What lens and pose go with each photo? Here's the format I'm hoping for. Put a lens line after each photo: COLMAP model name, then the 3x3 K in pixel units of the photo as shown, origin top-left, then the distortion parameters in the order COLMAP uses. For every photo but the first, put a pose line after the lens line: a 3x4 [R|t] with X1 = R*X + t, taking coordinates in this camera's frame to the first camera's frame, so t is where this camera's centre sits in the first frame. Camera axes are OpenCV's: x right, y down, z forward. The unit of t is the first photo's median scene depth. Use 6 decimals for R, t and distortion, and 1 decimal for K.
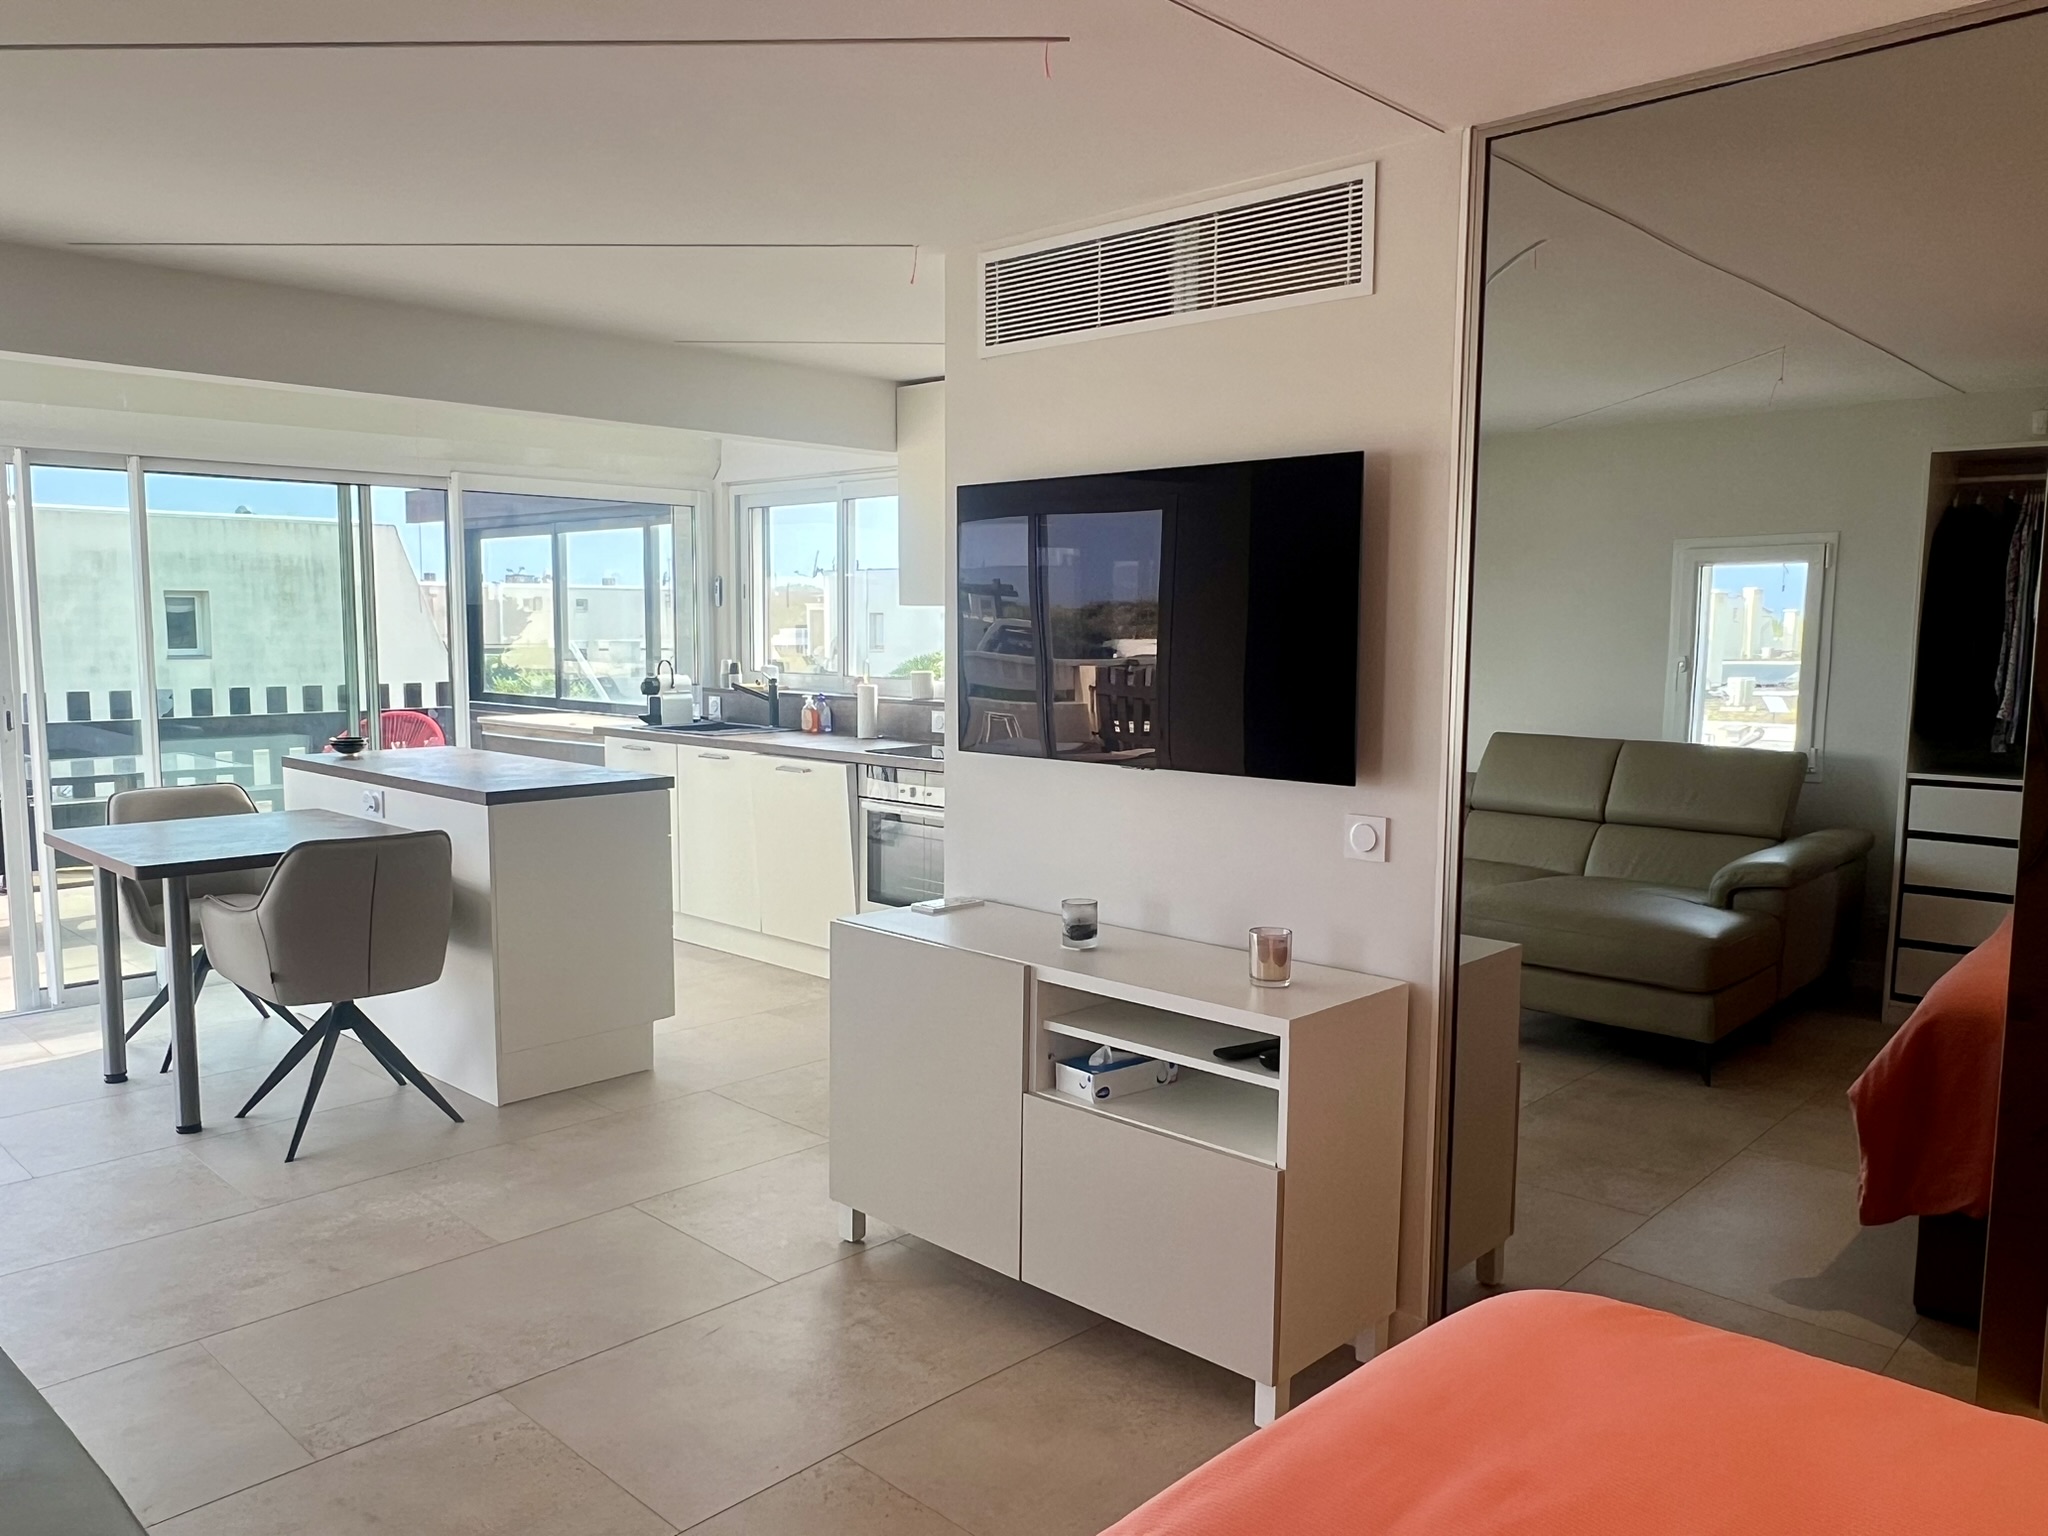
lens RADIAL K [[1499.5, 0, 1024.0], [0, 1499.5, 768.0], [0, 0, 1]] dist [0.001294, 0.000218]
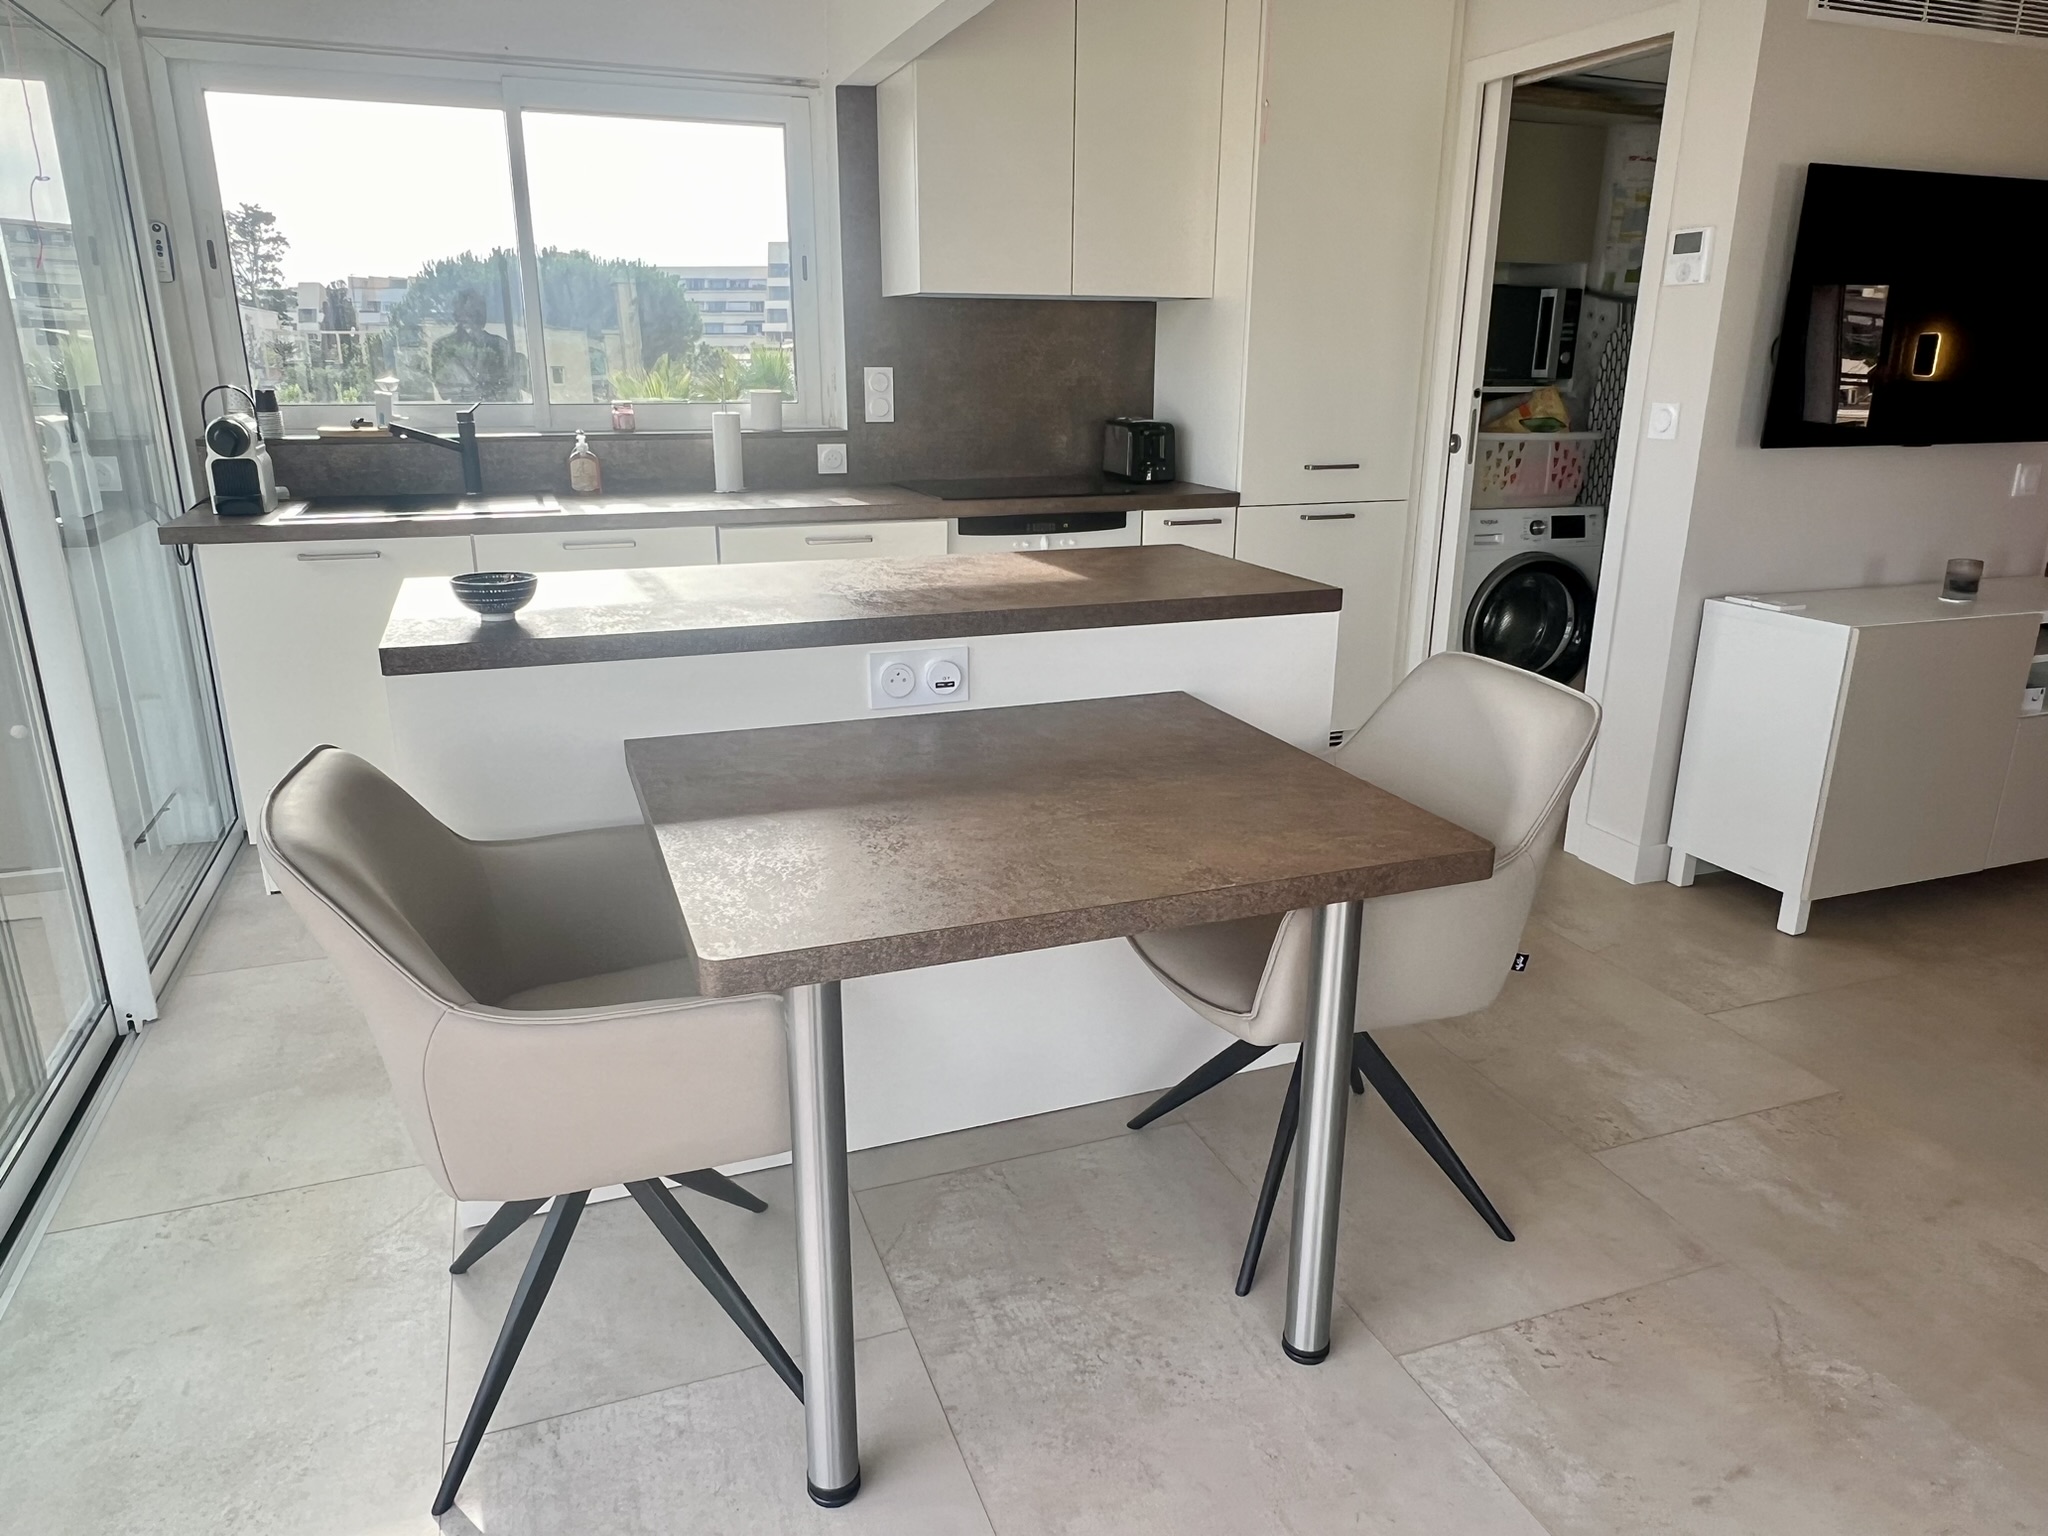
lens RADIAL K [[1348.2, 0, 1024.4], [0, 1348.2, 783.3], [0, 0, 1]] dist [-0.003553, 0.003772]
pose [[0.429516, -0.277696, 0.859303, -1.172148], [0.085427, 0.959773, 0.267465, -0.086072], [-0.899010, -0.041472, 0.435961, 1.125593]]
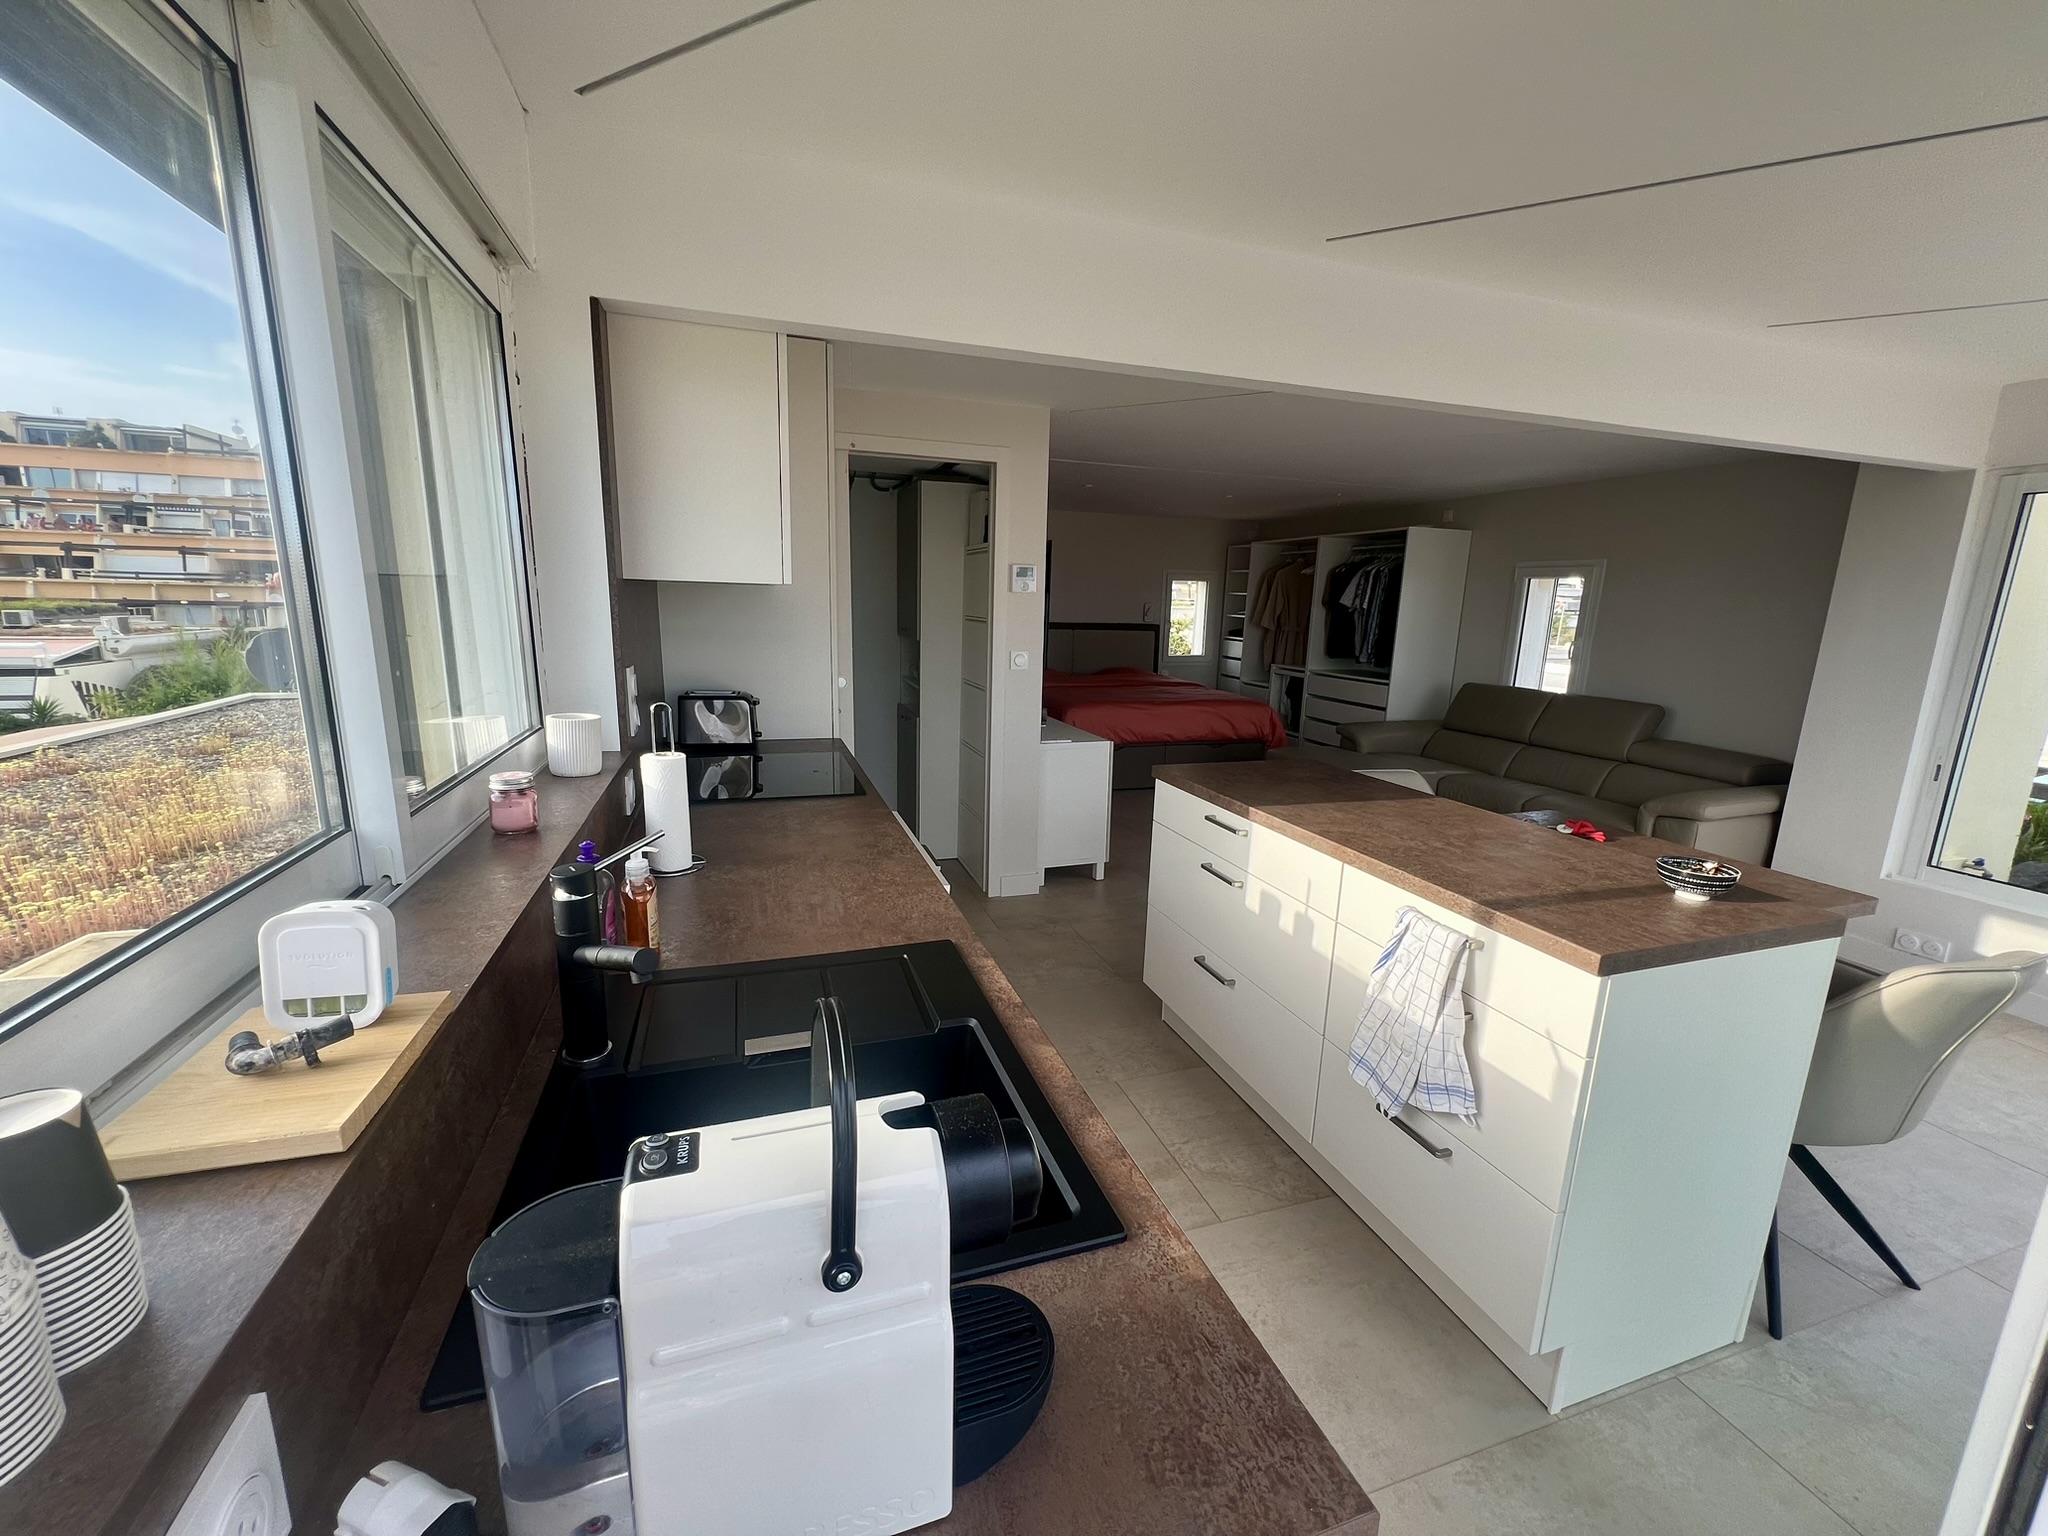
lens RADIAL K [[844.9, 0, 994.0], [0, 844.9, 767.3], [0, 0, 1]] dist [0.000876, -0.000010]
pose [[-0.886952, -0.125880, 0.444376, -0.559221], [0.011677, 0.955722, 0.294038, -0.246173], [-0.461714, 0.265987, -0.846210, 2.223361]]
